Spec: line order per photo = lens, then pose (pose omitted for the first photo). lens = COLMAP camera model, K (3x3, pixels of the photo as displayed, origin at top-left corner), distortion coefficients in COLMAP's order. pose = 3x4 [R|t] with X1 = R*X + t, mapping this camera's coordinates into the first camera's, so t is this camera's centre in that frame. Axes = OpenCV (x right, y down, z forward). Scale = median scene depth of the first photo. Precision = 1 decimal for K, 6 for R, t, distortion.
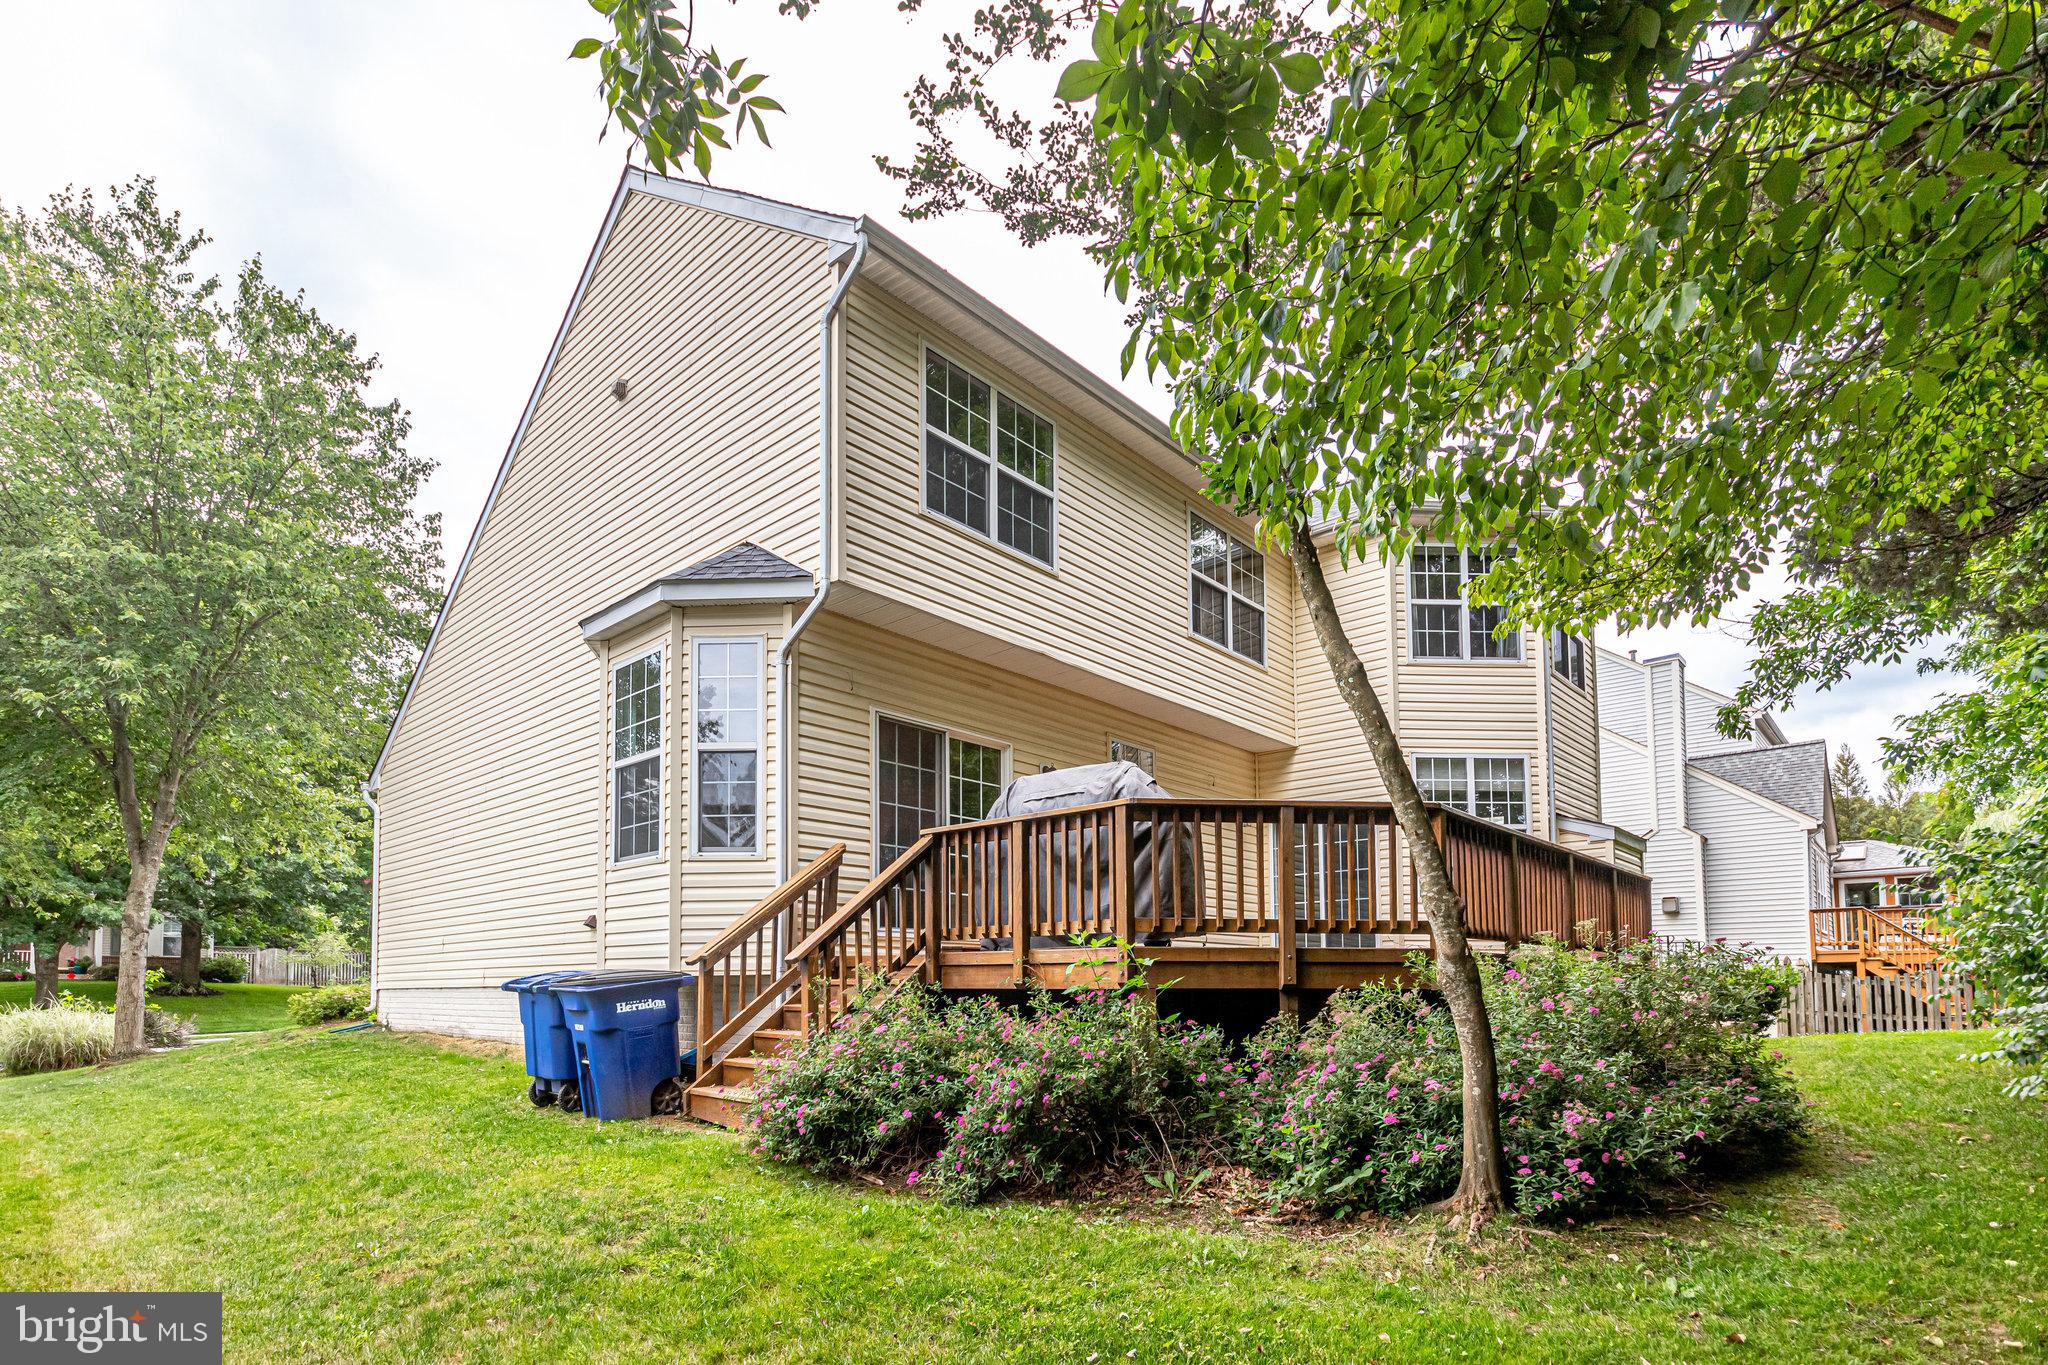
lens RADIAL K [[1029.3, 0, 1013.9], [0, 1029.3, 911.6], [0, 0, 1]] dist [-0.000117, -0.004531]
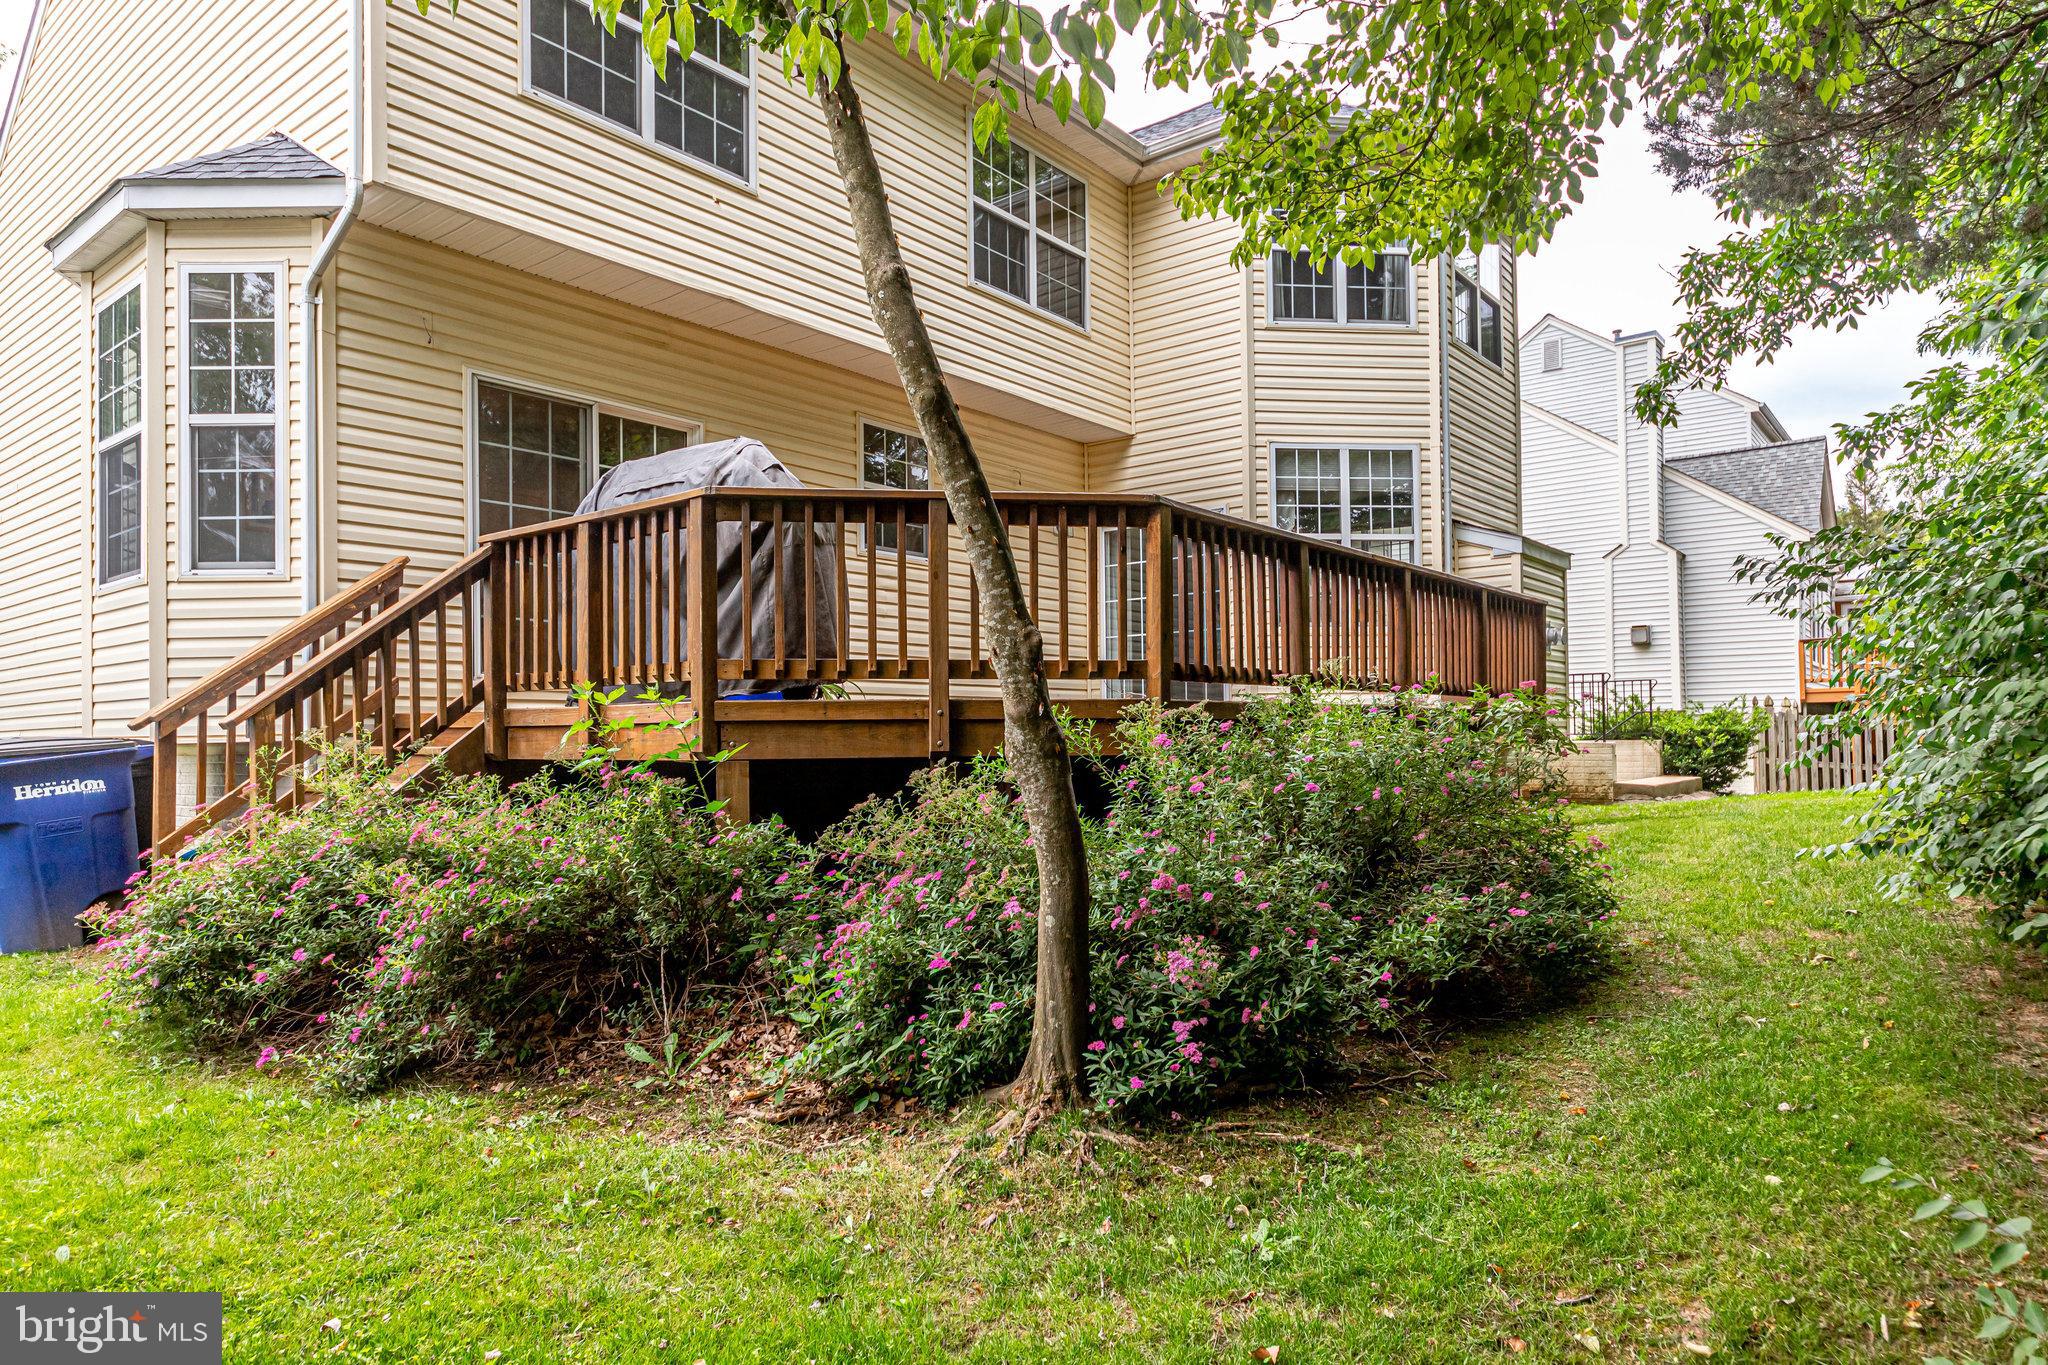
lens RADIAL K [[1219.6, 0, 1021.9], [0, 1219.6, 689.9], [0, 0, 1]] dist [-0.005931, 0.002344]
pose [[0.998026, -0.008268, 0.062252, 0.211356], [0.006038, 0.999337, 0.035915, -0.001165], [-0.062507, -0.035468, 0.997414, 0.124533]]
